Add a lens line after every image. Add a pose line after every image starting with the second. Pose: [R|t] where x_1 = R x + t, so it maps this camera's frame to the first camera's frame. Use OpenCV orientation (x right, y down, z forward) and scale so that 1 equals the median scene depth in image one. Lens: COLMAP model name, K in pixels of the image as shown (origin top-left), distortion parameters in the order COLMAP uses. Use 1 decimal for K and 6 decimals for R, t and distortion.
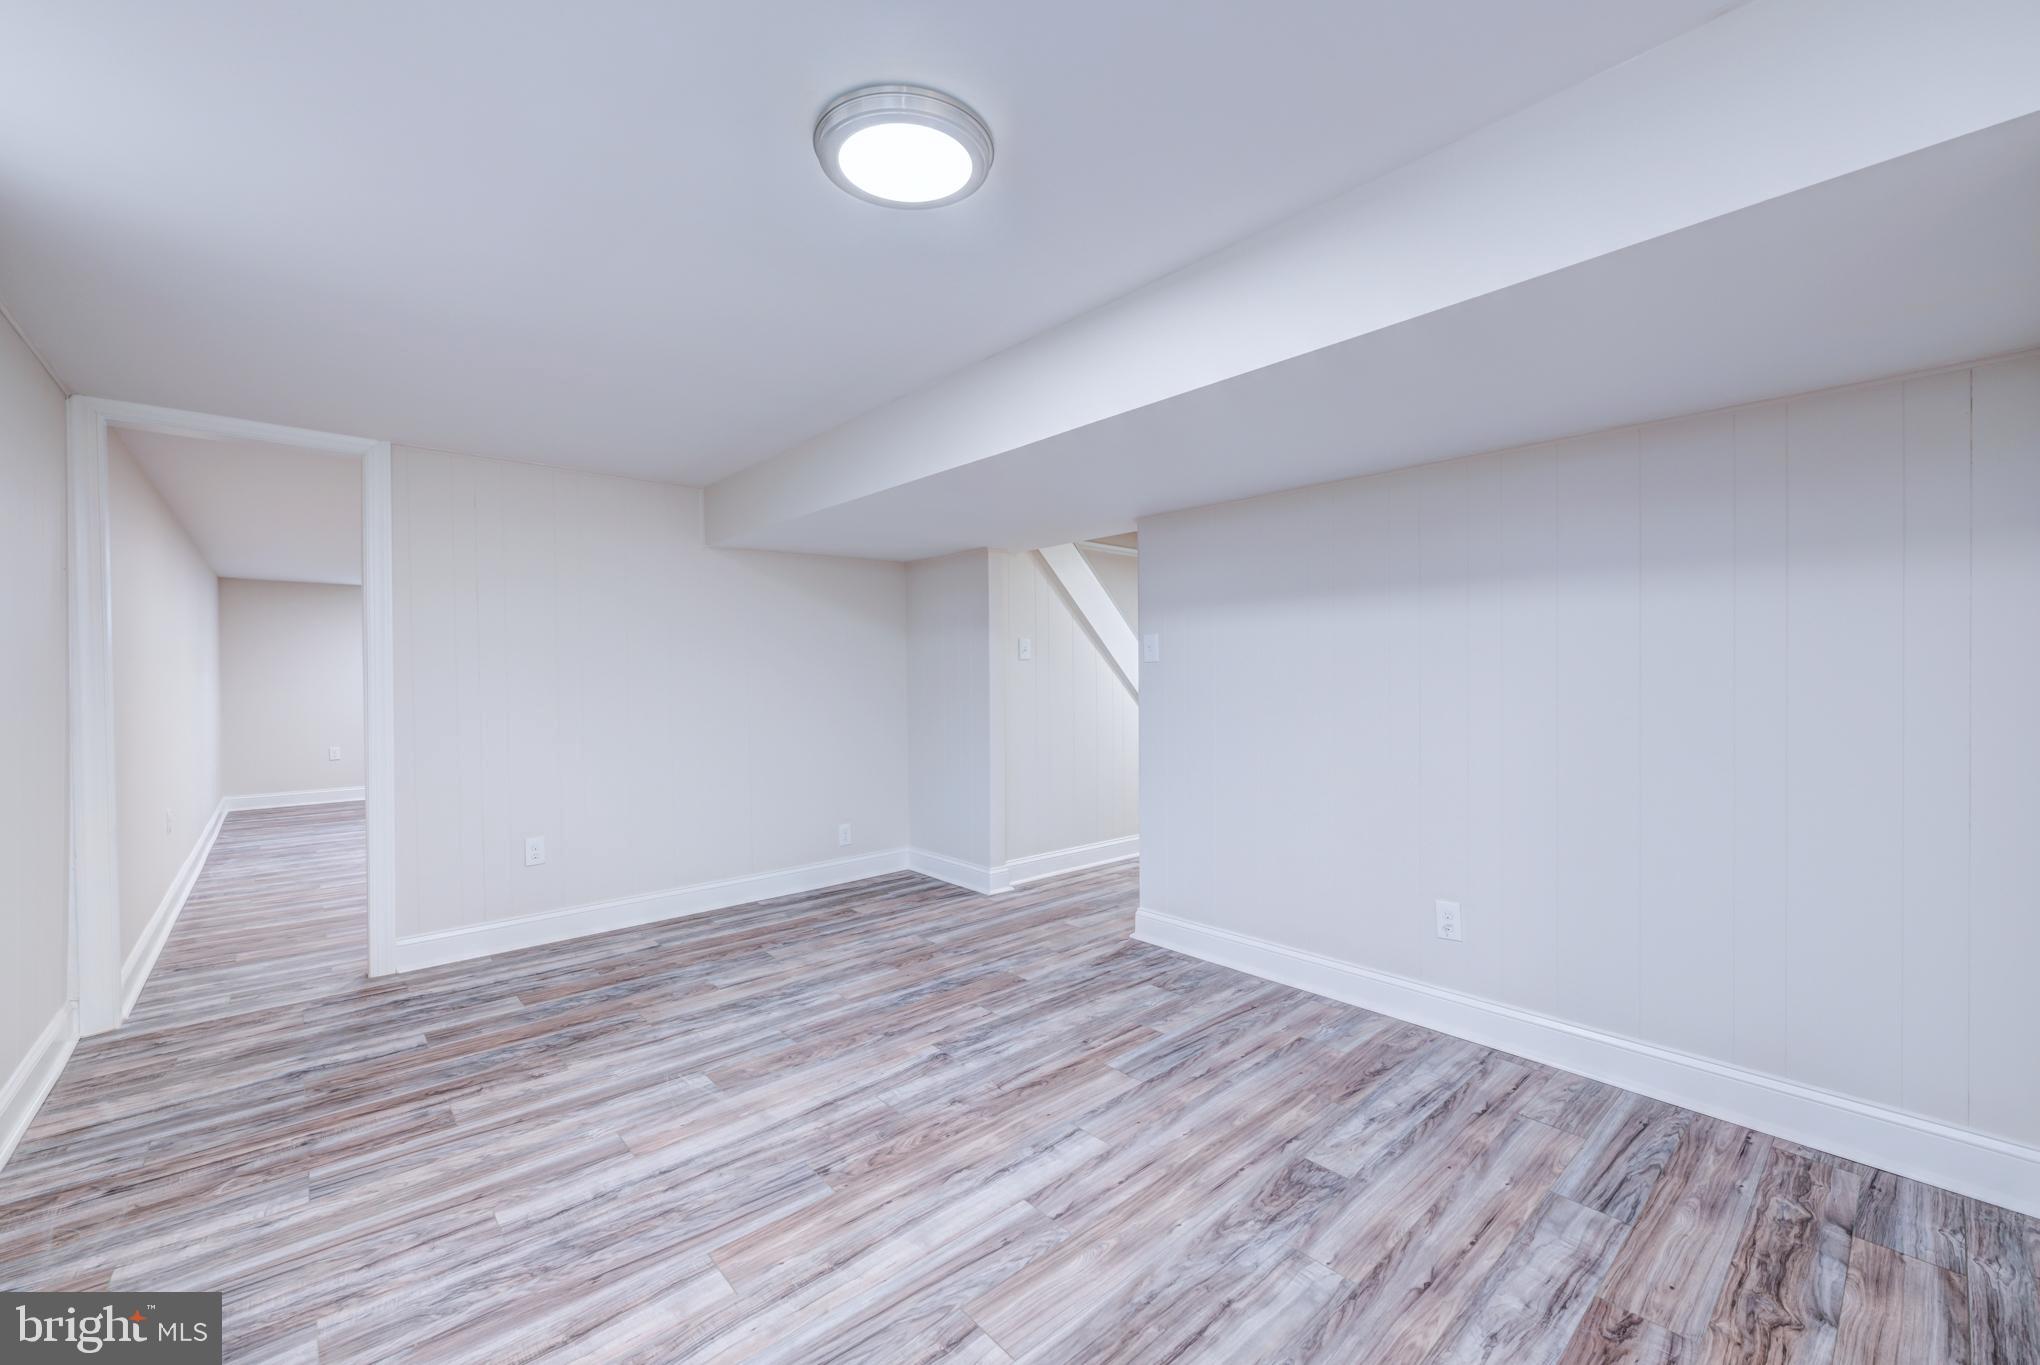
lens RADIAL K [[816.3, 0, 1020.0], [0, 816.3, 682.5], [0, 0, 1]] dist [0.000071, 0.000050]
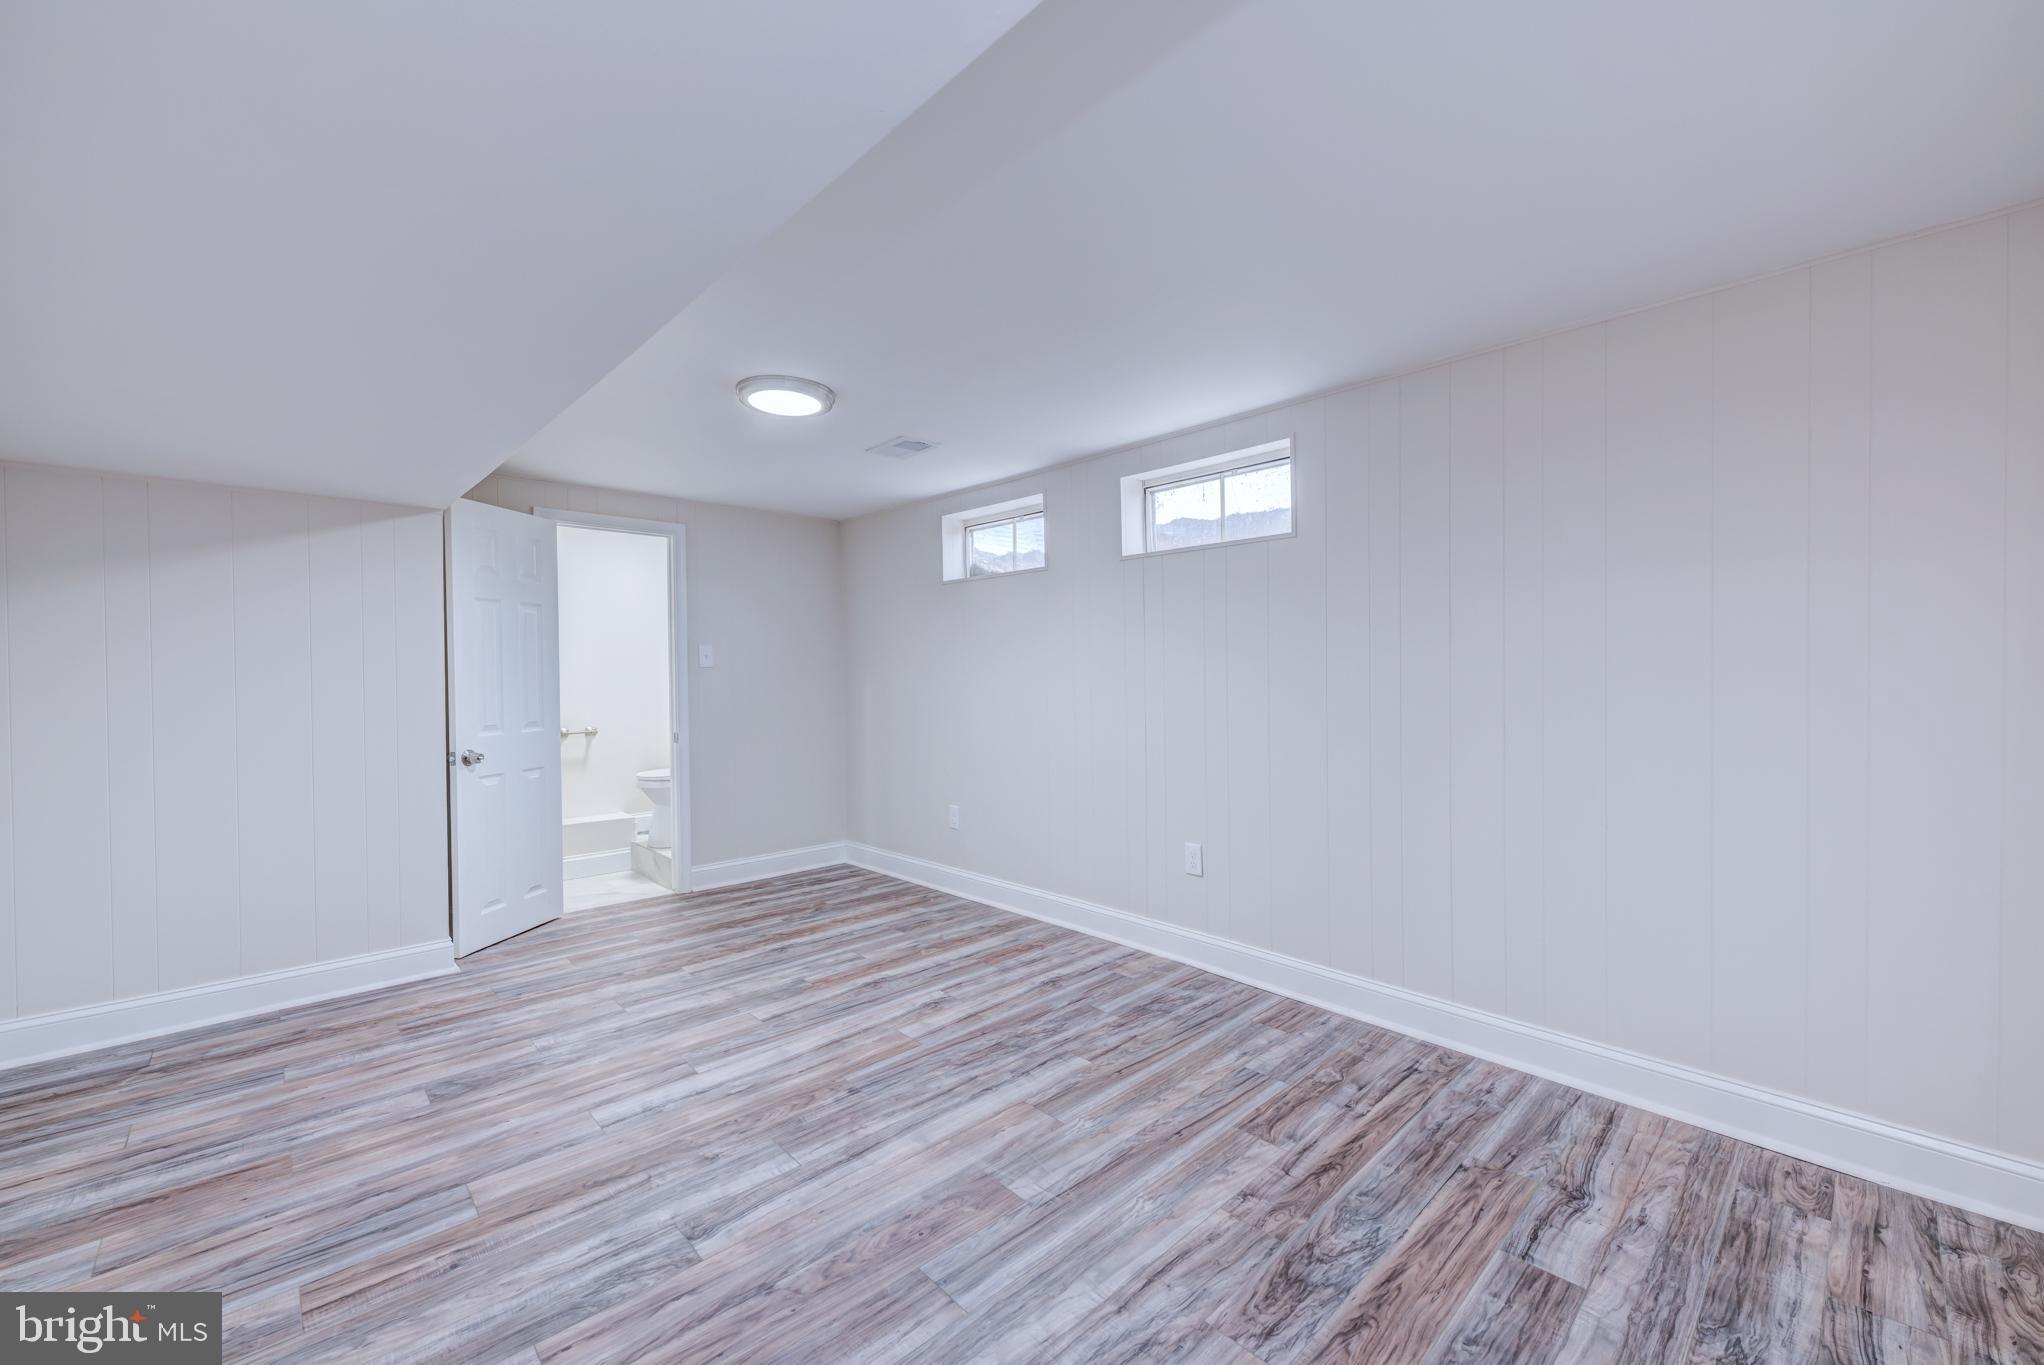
lens RADIAL K [[804.0, 0, 1022.0], [0, 804.0, 682.5], [0, 0, 1]] dist [0.000202, 0.000204]
pose [[-0.999347, 0.018312, -0.031155, -0.413600], [0.017685, 0.999638, 0.020292, -0.014392], [0.031516, 0.019728, -0.999309, 1.944698]]
